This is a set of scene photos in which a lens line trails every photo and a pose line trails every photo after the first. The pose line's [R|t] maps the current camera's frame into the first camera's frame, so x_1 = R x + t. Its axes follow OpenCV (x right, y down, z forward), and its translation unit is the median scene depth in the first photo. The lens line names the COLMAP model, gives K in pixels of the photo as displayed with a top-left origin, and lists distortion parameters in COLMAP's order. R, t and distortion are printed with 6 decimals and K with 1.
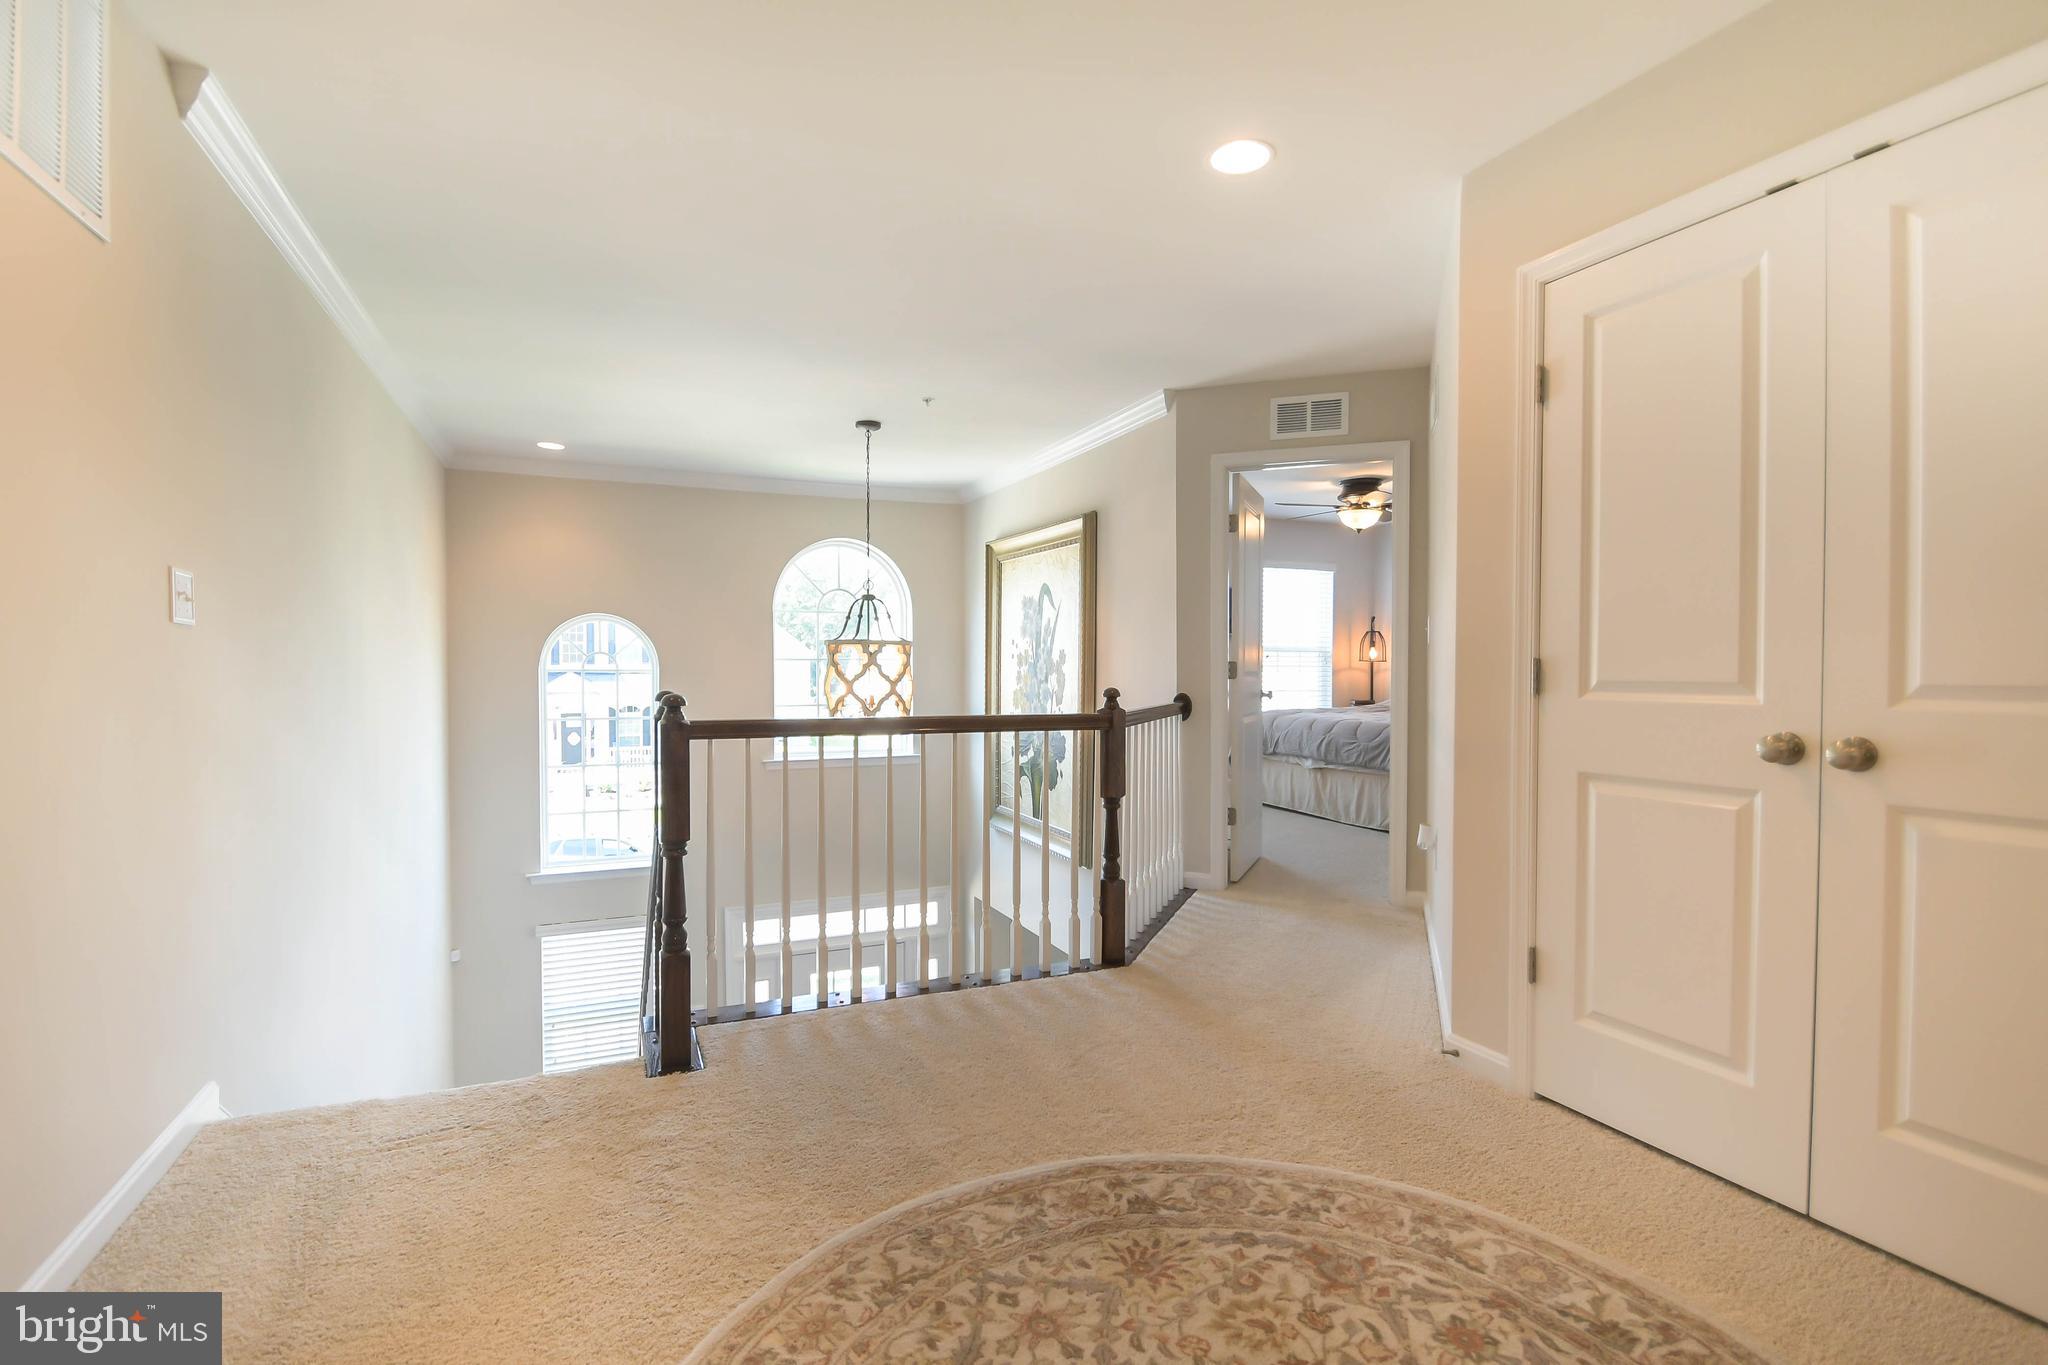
lens RADIAL K [[949.2, 0, 1025.4], [0, 949.2, 682.2], [0, 0, 1]] dist [0.003956, -0.004413]
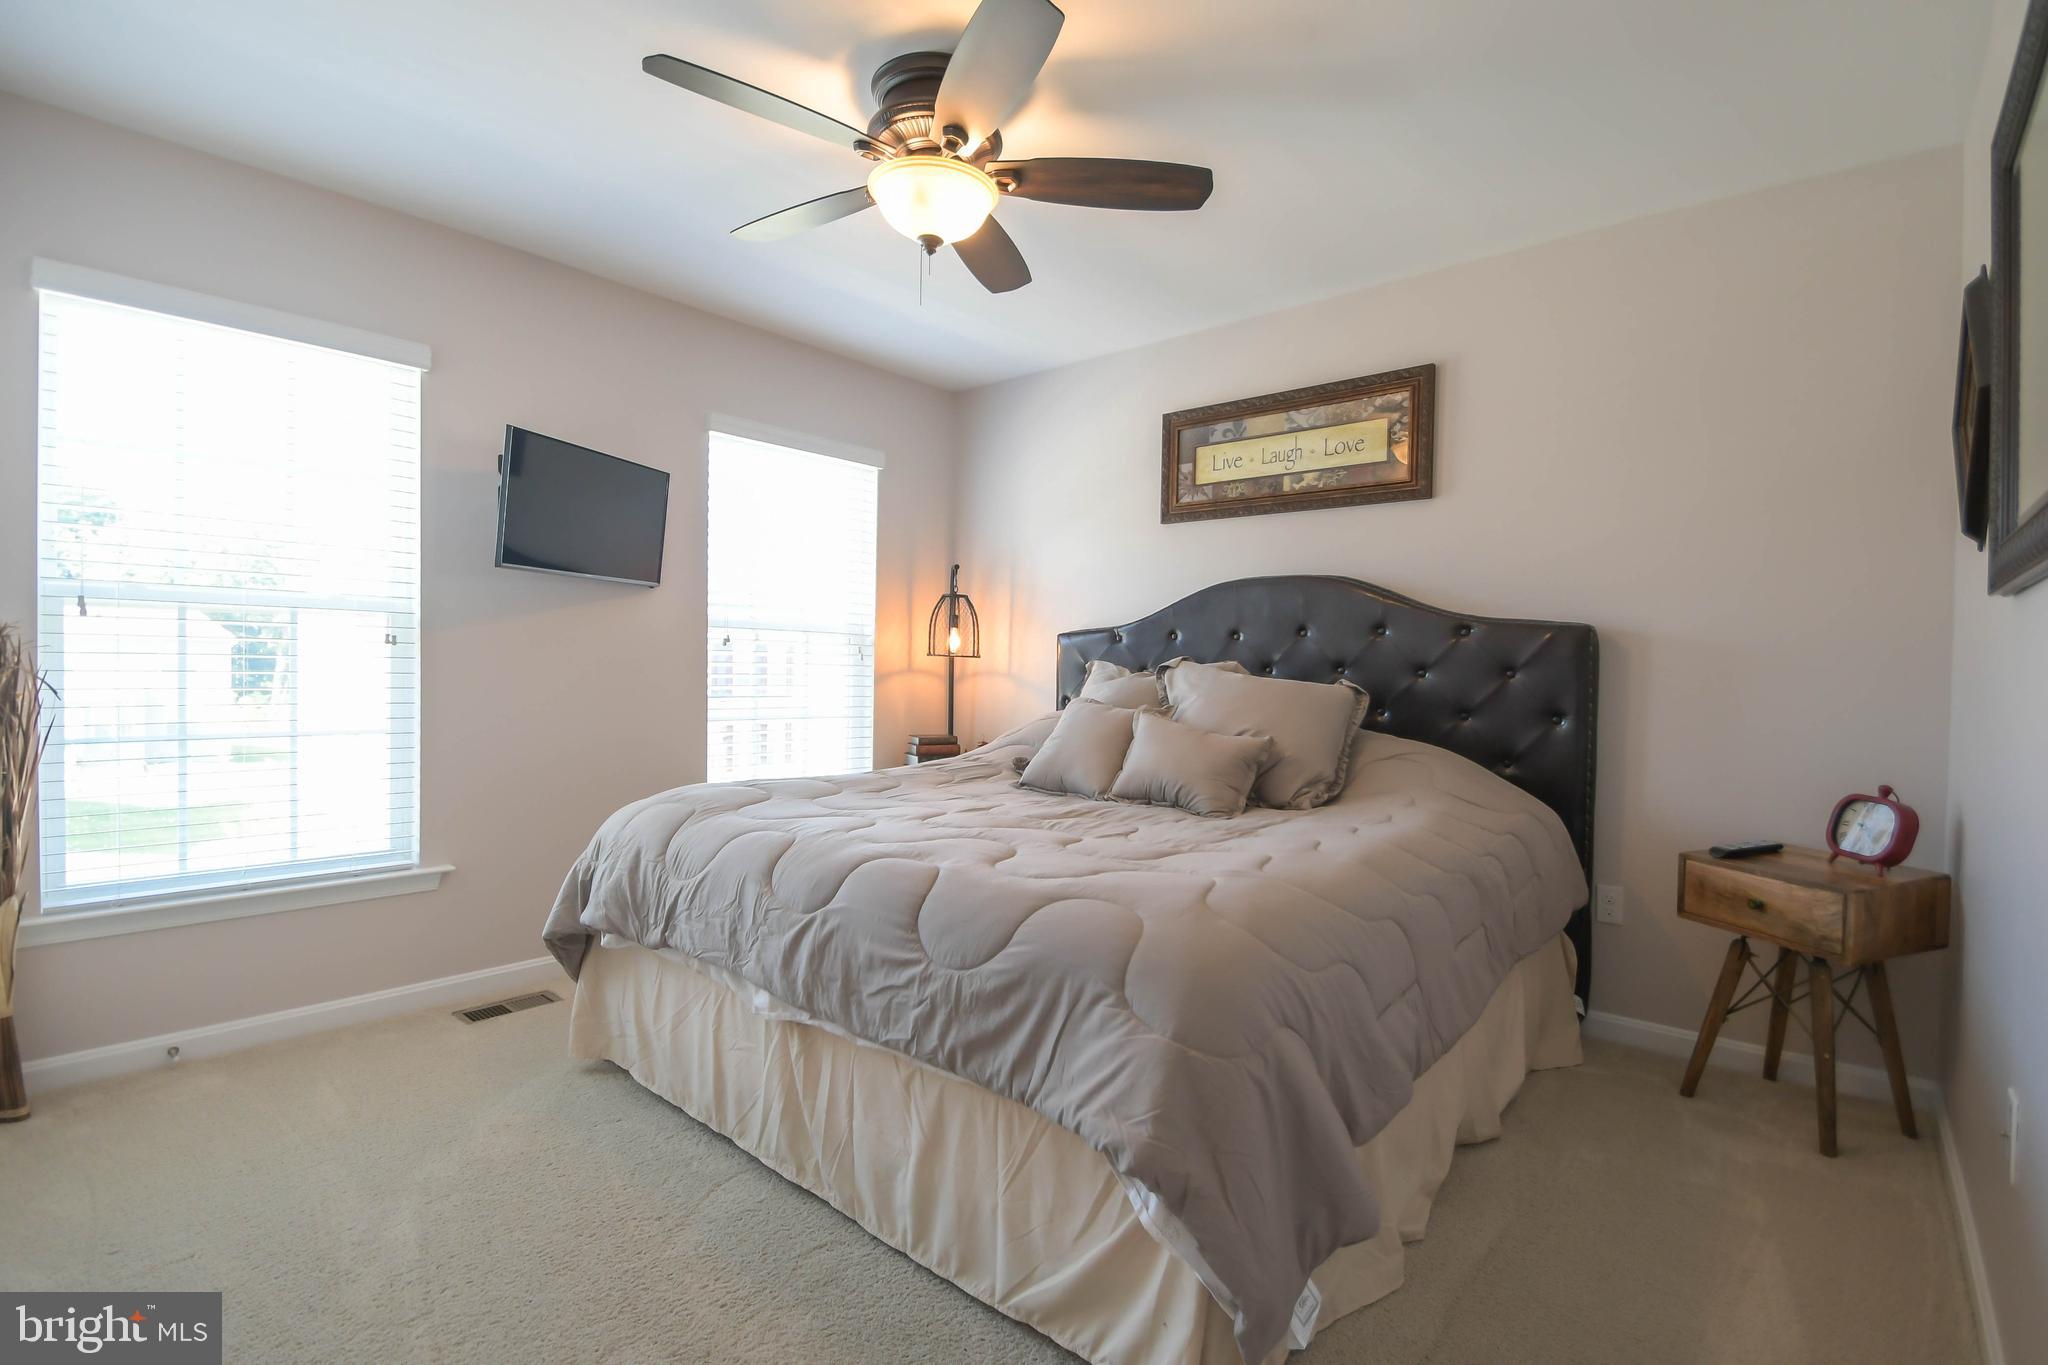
lens RADIAL K [[949.2, 0, 1022.2], [0, 949.2, 680.2], [0, 0, 1]] dist [0.003956, -0.004413]
pose [[0.905297, 0.004623, 0.424755, 0.190463], [-0.004390, 0.999989, -0.001526, -0.009264], [-0.424757, -0.000483, 0.905307, 0.543349]]
